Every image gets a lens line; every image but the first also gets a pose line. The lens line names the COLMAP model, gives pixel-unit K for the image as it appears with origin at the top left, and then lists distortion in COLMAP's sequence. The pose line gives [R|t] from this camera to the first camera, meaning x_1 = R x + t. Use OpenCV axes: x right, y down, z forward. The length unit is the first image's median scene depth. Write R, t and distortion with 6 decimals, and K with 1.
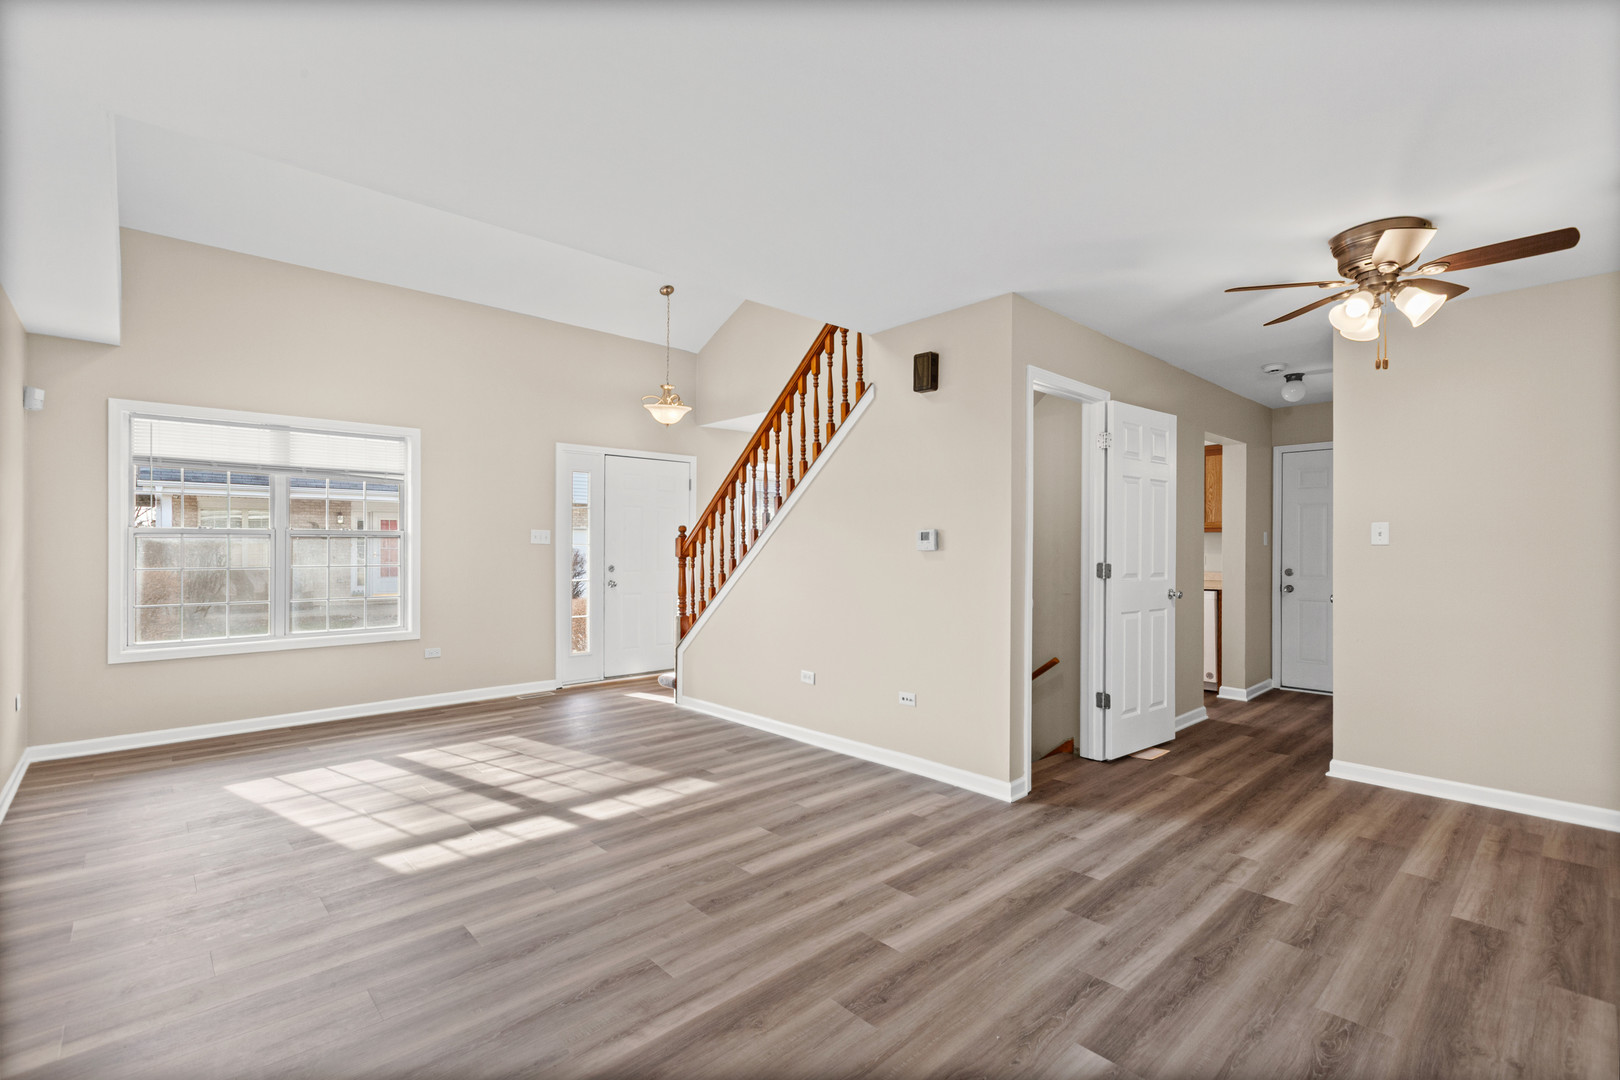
lens RADIAL K [[727.6, 0, 808.2], [0, 727.6, 540.7], [0, 0, 1]] dist [0.001023, 0.000100]
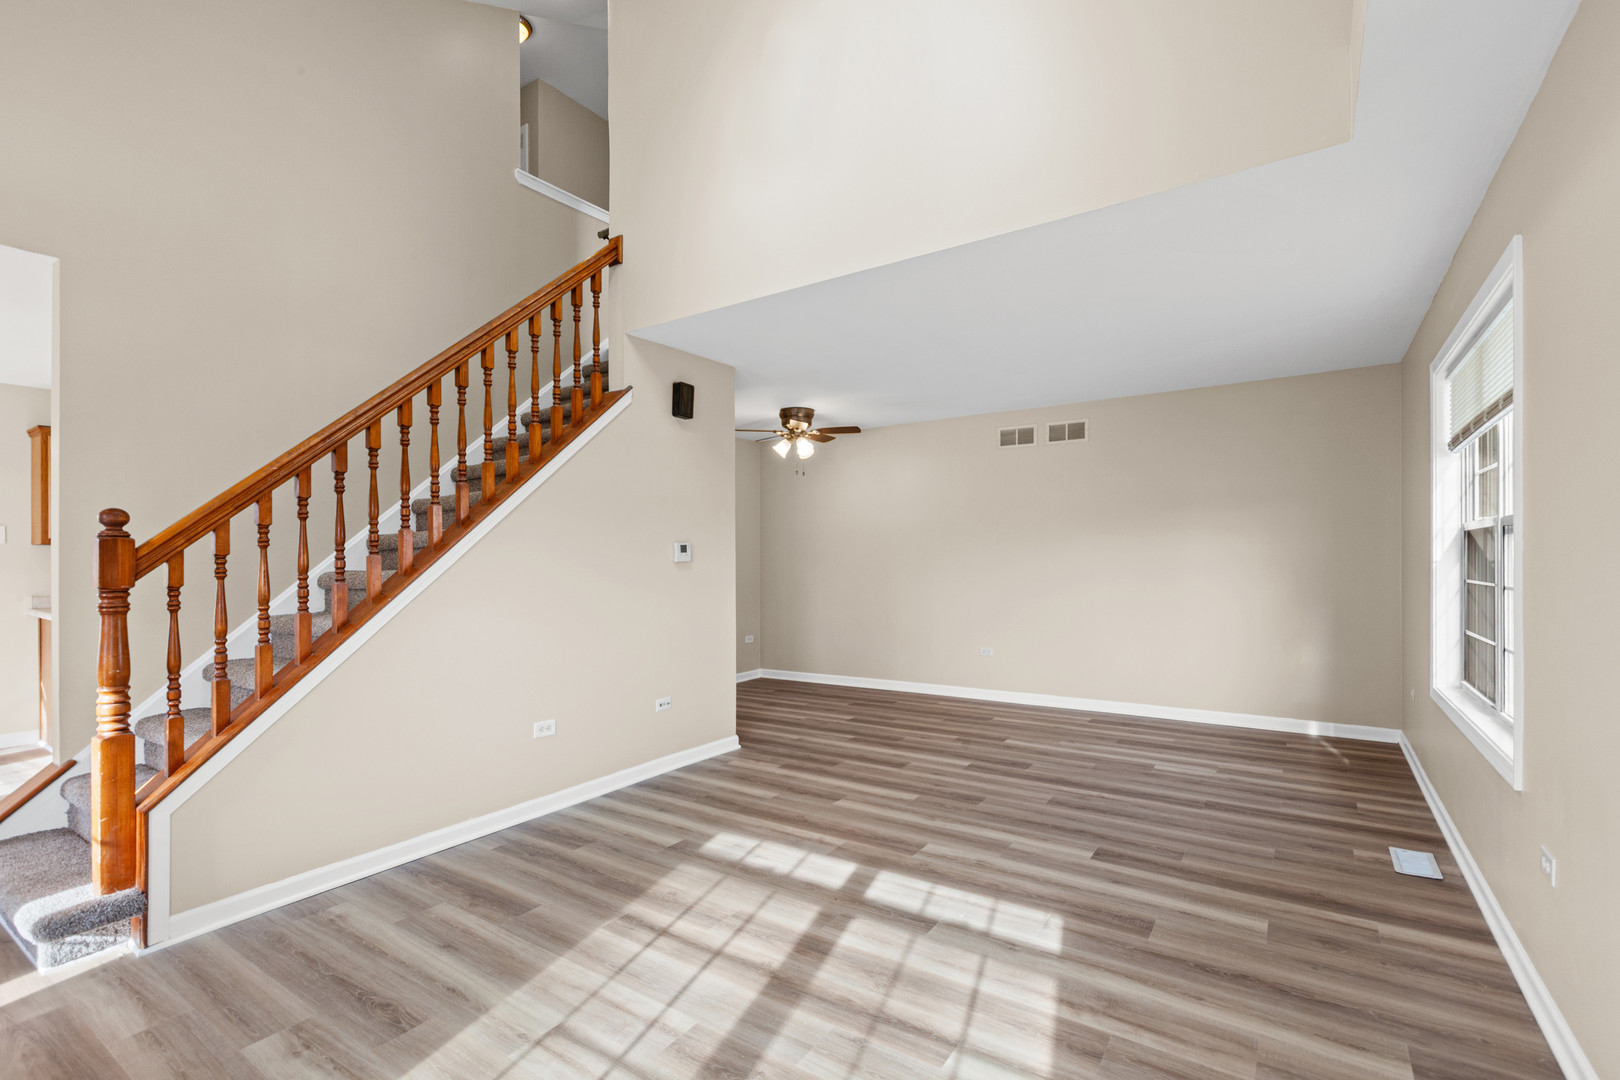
lens RADIAL K [[727.6, 0, 810.6], [0, 727.6, 555.6], [0, 0, 1]] dist [0.001023, 0.000100]
pose [[-0.224618, 0.007937, 0.974414, -1.088822], [0.003402, 0.999967, -0.007361, 0.015513], [-0.974441, 0.001661, -0.224638, 1.203580]]
